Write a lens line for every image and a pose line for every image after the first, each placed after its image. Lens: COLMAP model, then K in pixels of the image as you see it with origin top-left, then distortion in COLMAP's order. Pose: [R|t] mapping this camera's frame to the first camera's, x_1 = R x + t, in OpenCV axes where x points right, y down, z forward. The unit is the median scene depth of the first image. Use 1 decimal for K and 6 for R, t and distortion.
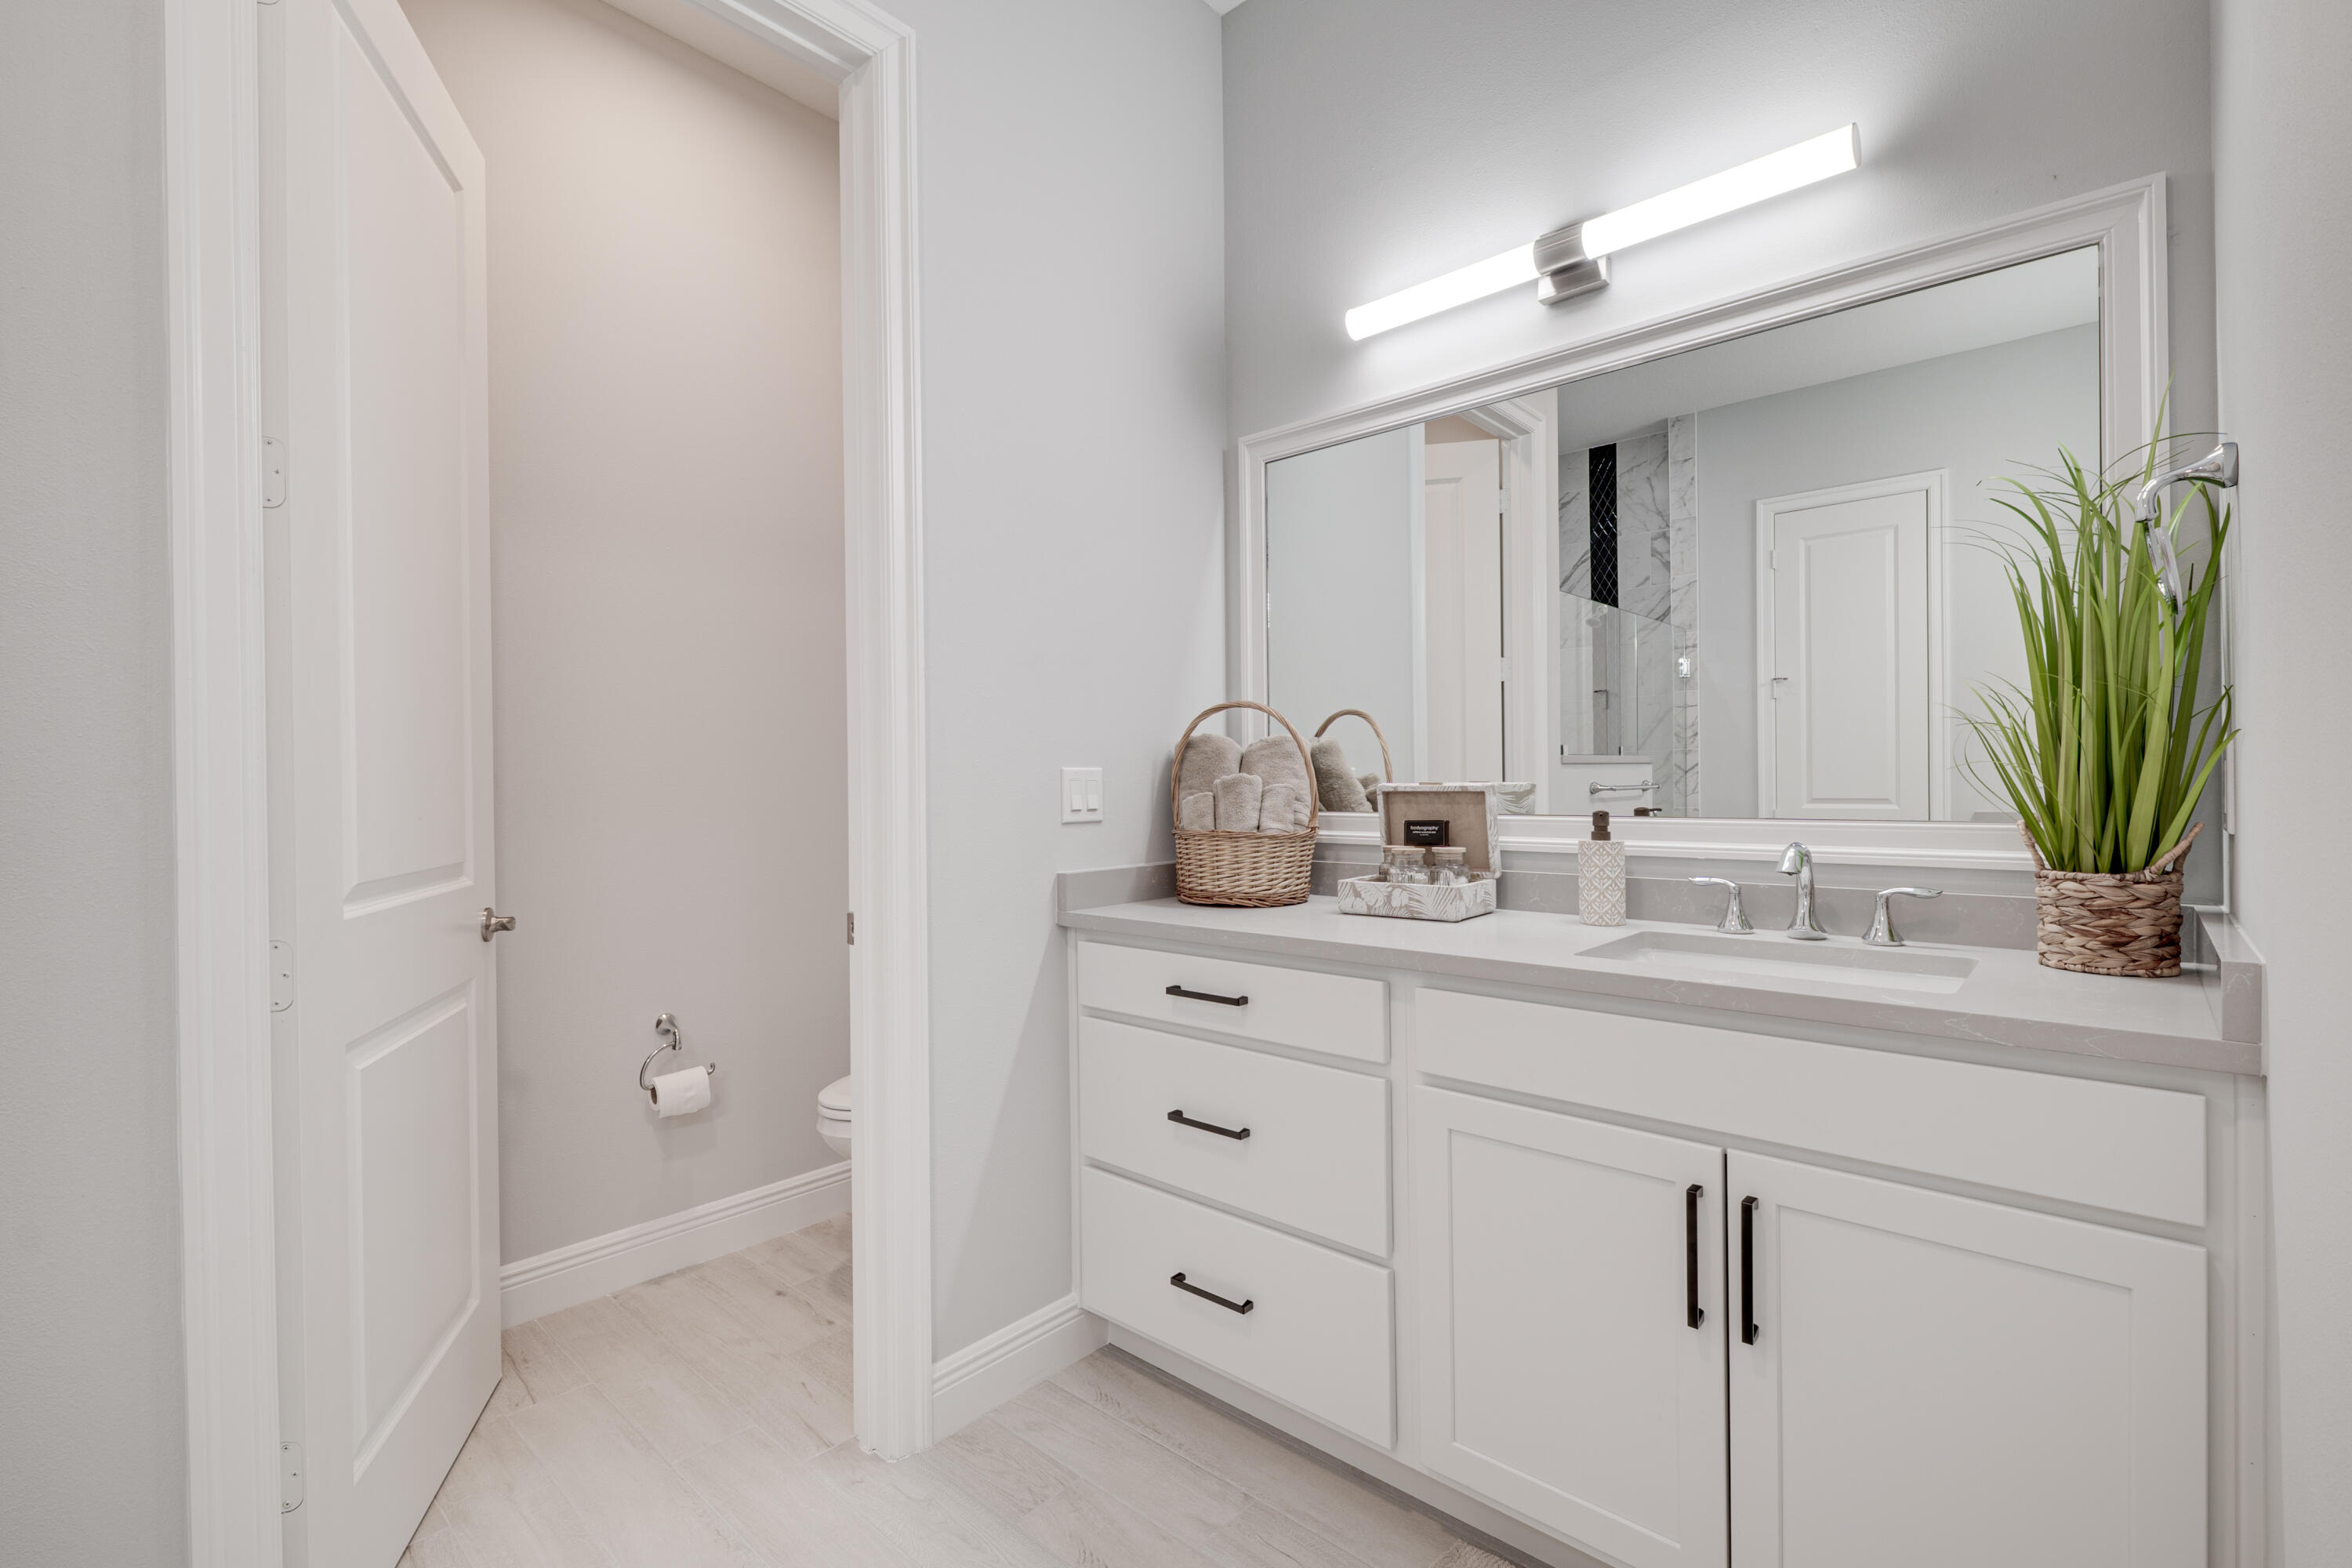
lens RADIAL K [[1042.6, 0, 1176.0], [0, 1042.6, 784.0], [0, 0, 1]] dist [0.000550, -0.000330]
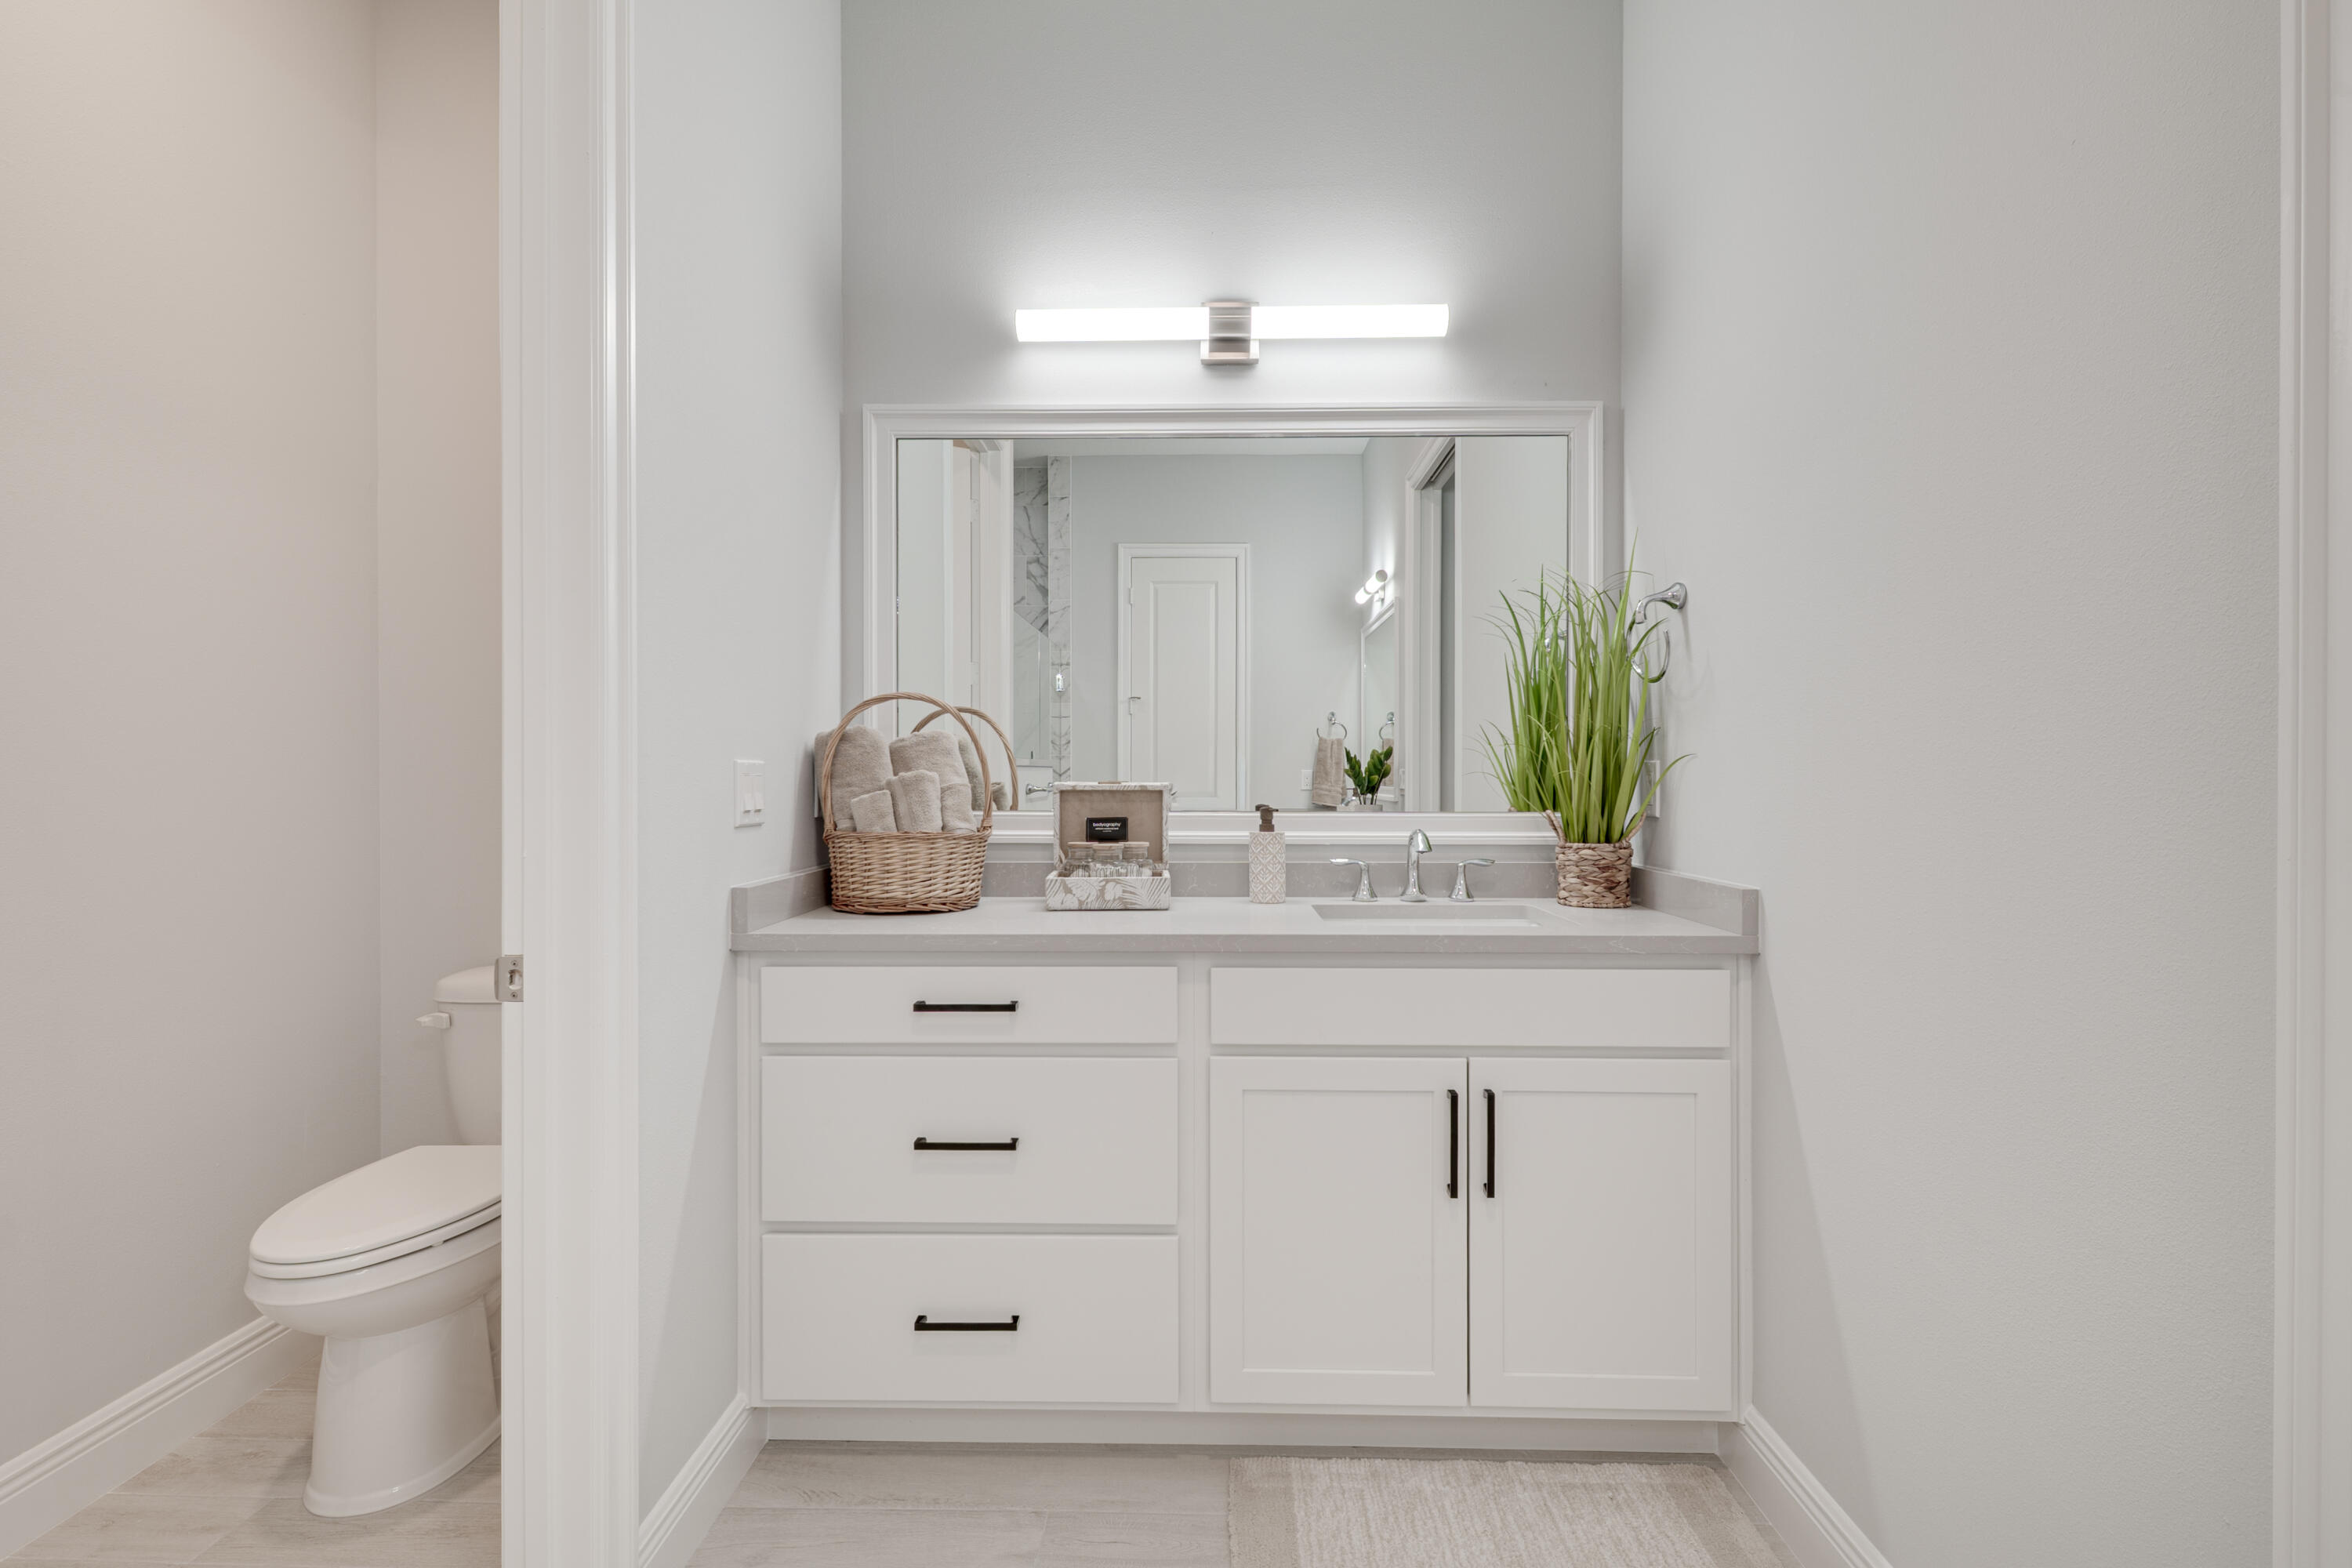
lens RADIAL K [[1060.5, 0, 1176.0], [0, 1060.5, 784.0], [0, 0, 1]] dist [0.009452, -0.008349]
pose [[0.753913, 0.007818, 0.656928, -0.423927], [-0.006731, 0.999969, -0.004175, 0.004886], [-0.656940, -0.001275, 0.753942, 0.144452]]
